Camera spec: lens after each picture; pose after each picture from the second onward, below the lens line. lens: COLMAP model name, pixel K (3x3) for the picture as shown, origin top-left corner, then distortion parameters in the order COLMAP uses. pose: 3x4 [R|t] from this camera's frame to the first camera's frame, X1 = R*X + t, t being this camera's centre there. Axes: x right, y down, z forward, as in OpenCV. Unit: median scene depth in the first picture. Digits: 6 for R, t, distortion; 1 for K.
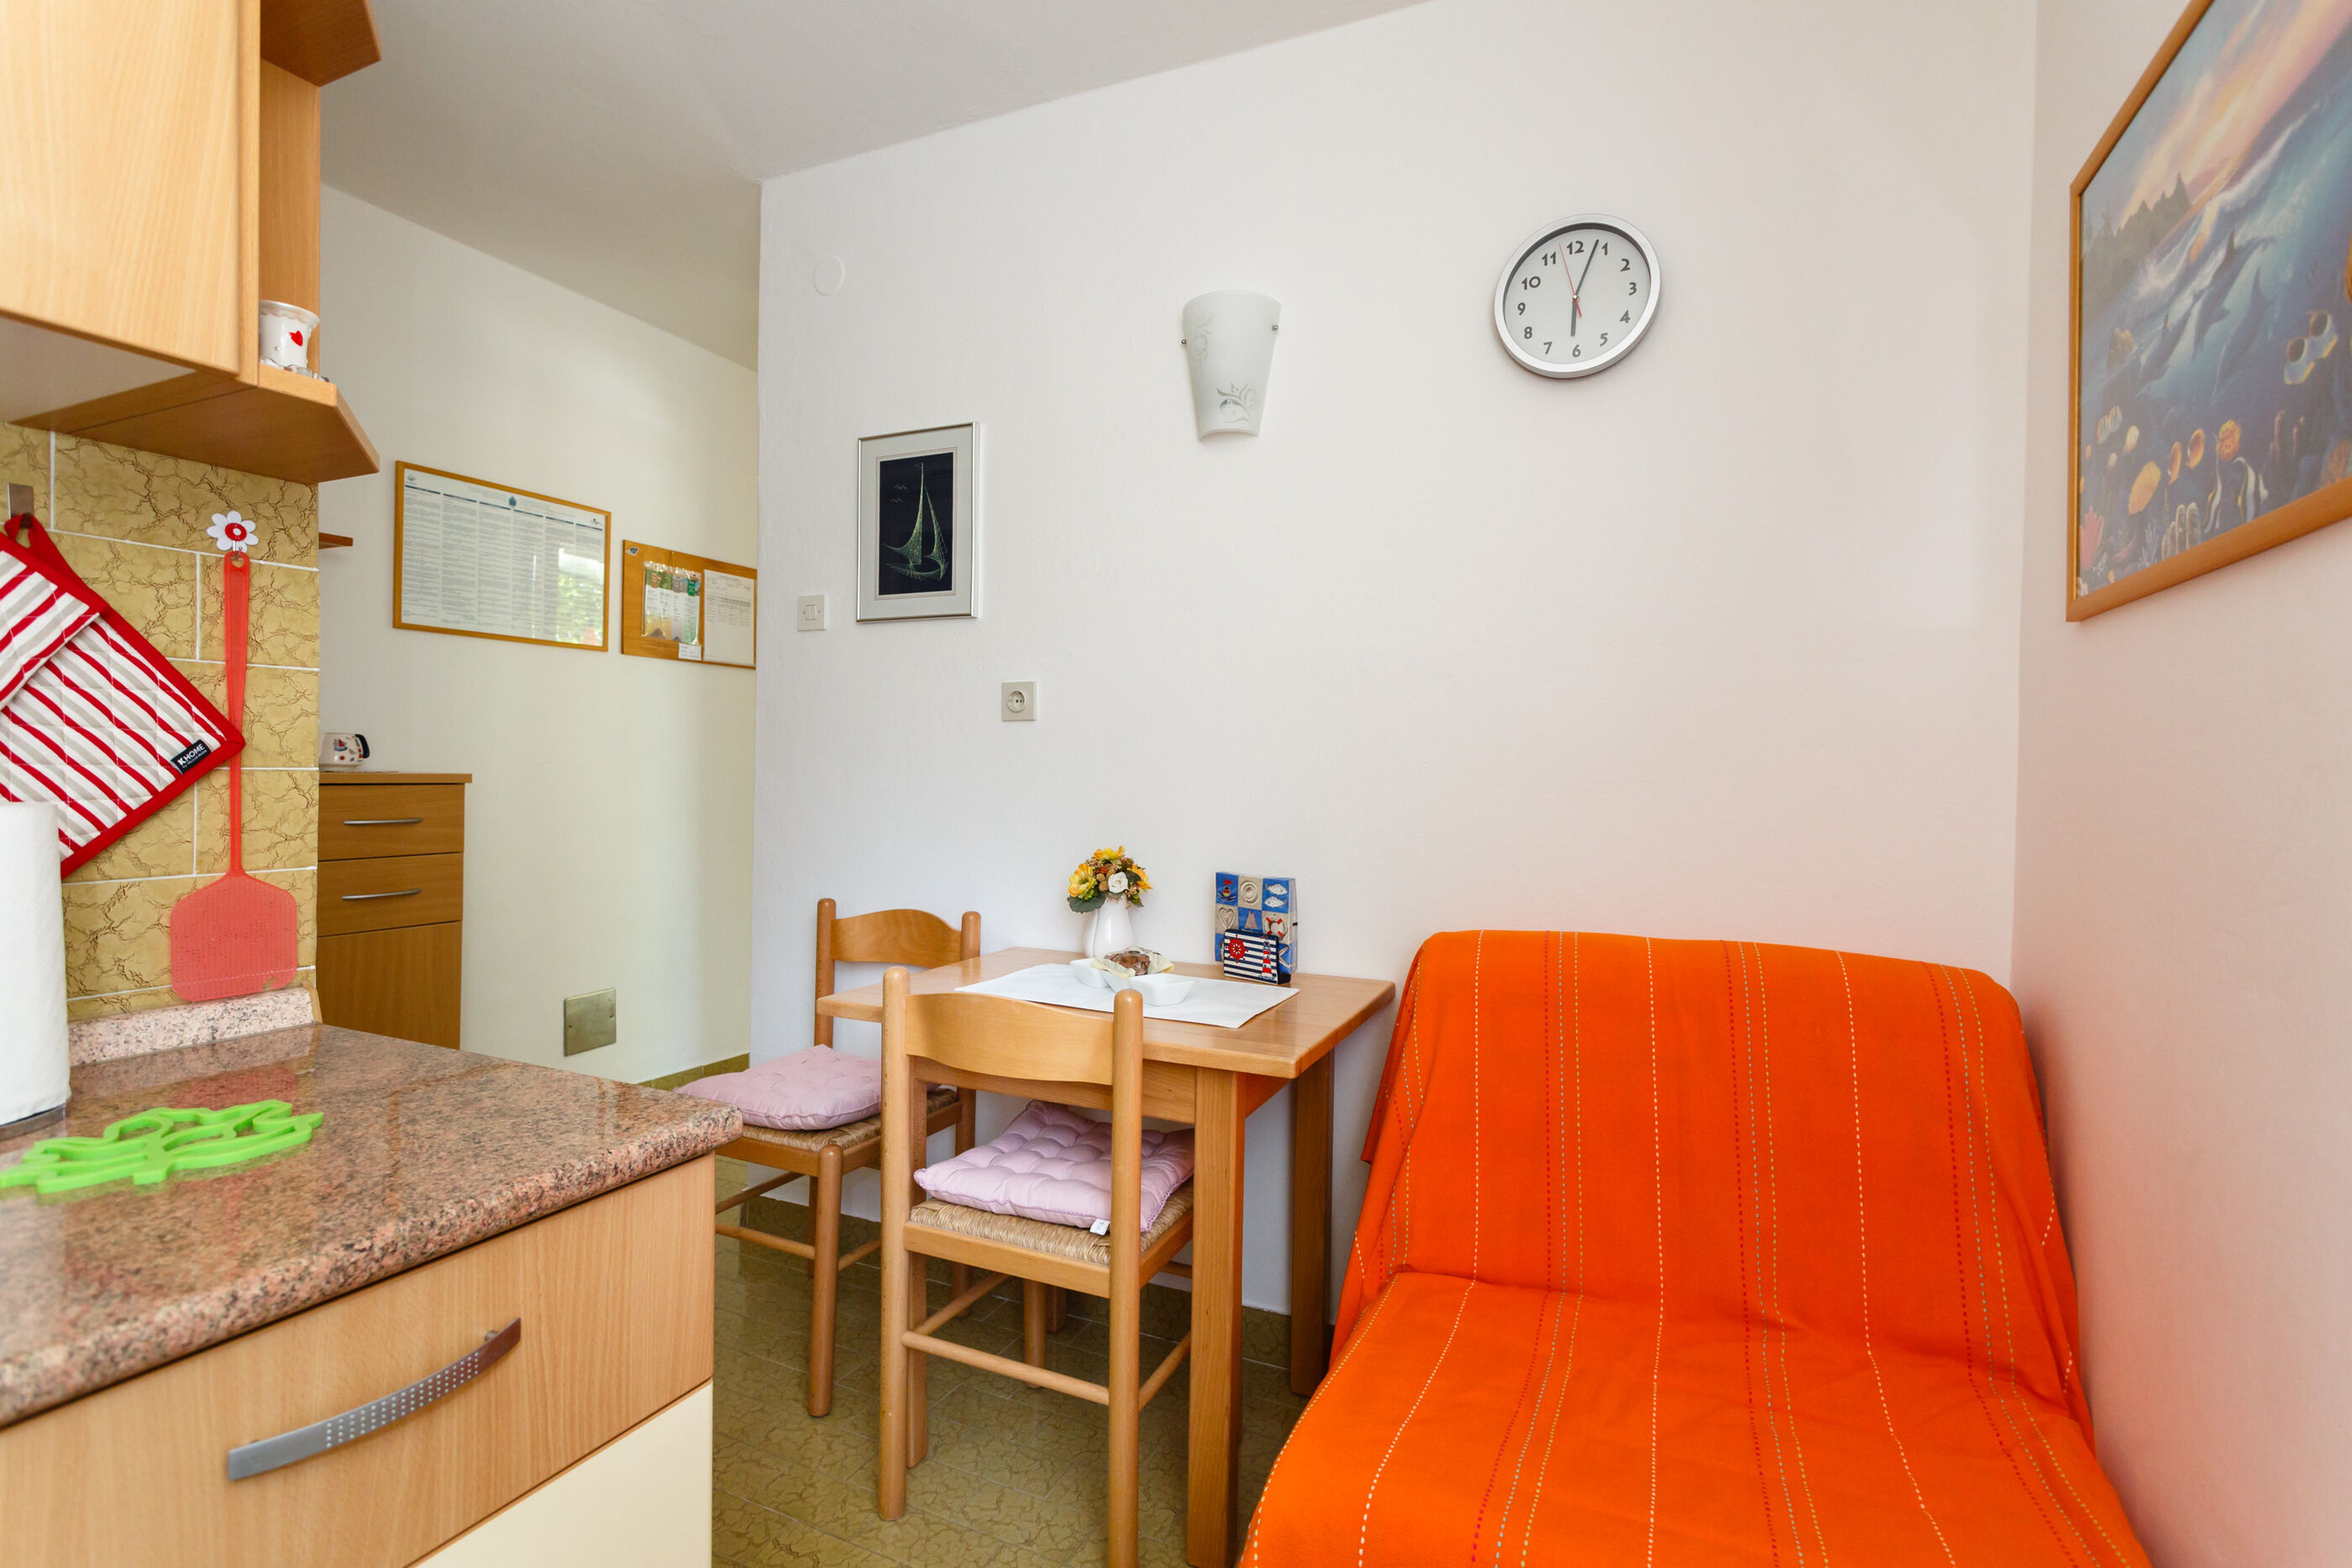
lens RADIAL K [[1104.6, 0, 1165.7], [0, 1104.6, 777.1], [0, 0, 1]] dist [0.001156, 0.000618]
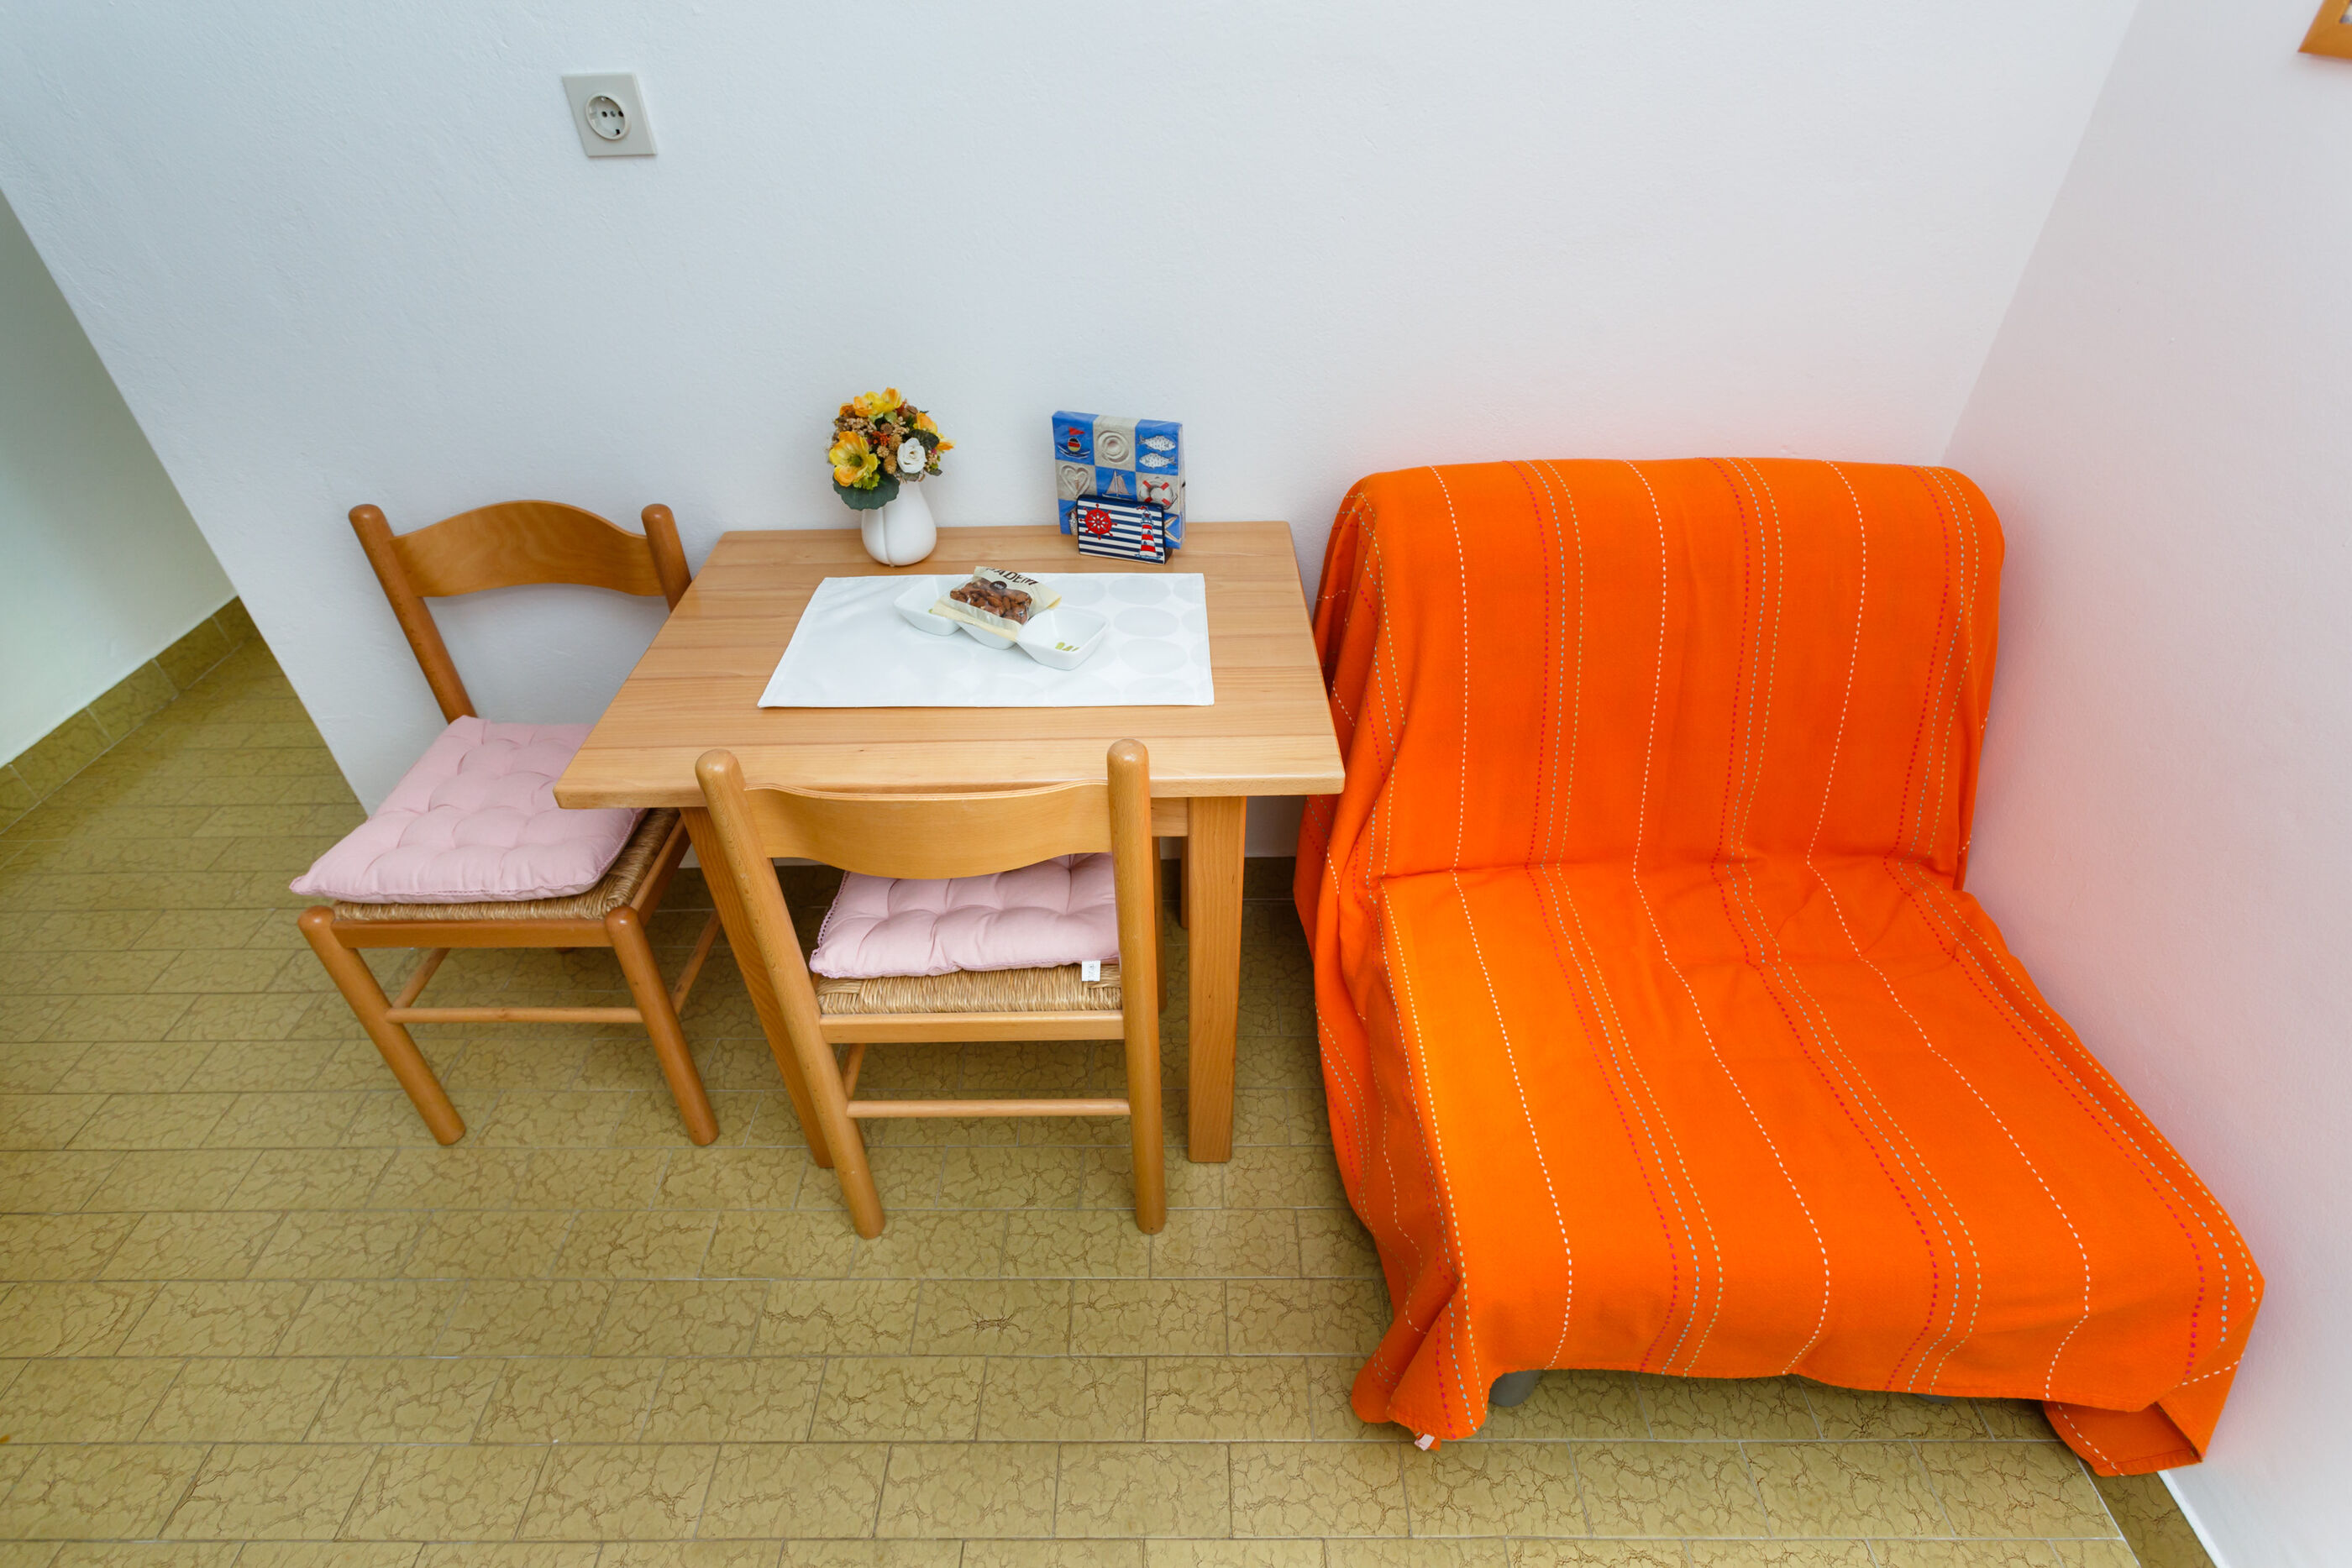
lens RADIAL K [[1150.1, 0, 1176.0], [0, 1150.1, 784.0], [0, 0, 1]] dist [0.002421, 0.001289]
pose [[0.901367, -0.288203, 0.323229, -0.161235], [0.028612, 0.784392, 0.619606, -0.155231], [-0.432110, -0.549244, 0.715270, 0.293493]]
